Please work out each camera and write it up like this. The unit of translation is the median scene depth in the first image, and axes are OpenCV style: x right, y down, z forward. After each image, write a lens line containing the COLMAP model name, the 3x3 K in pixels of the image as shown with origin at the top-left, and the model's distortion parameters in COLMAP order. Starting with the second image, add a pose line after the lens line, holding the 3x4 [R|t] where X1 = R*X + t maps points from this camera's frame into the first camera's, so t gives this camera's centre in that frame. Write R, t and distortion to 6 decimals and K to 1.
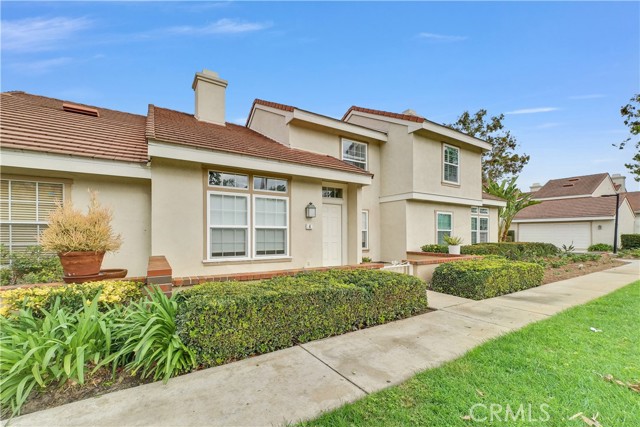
lens RADIAL K [[261.8, 0, 327.0], [0, 261.8, 233.8], [0, 0, 1]] dist [0.001196, -0.000066]
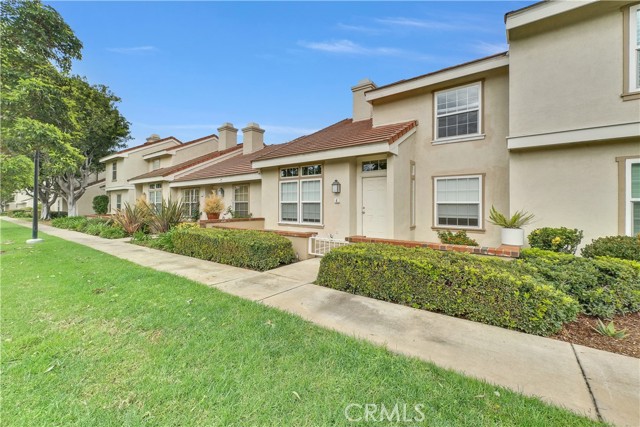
lens RADIAL K [[261.8, 0, 320.5], [0, 261.8, 206.7], [0, 0, 1]] dist [0.001196, -0.000066]
pose [[0.364618, 0.000844, -0.931157, 1.047058], [-0.005573, 0.999984, -0.001276, 0.001356], [0.931141, 0.005655, 0.364617, 0.536163]]
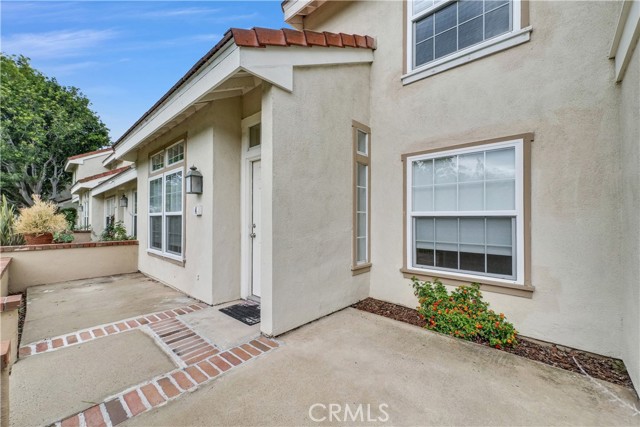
lens RADIAL K [[261.8, 0, 320.5], [0, 261.8, 218.2], [0, 0, 1]] dist [0.001196, -0.000066]
pose [[0.250483, -0.006919, -0.968096, 0.572229], [-0.006458, 0.999940, -0.008818, -0.008330], [0.968099, 0.008461, 0.250423, 1.178024]]
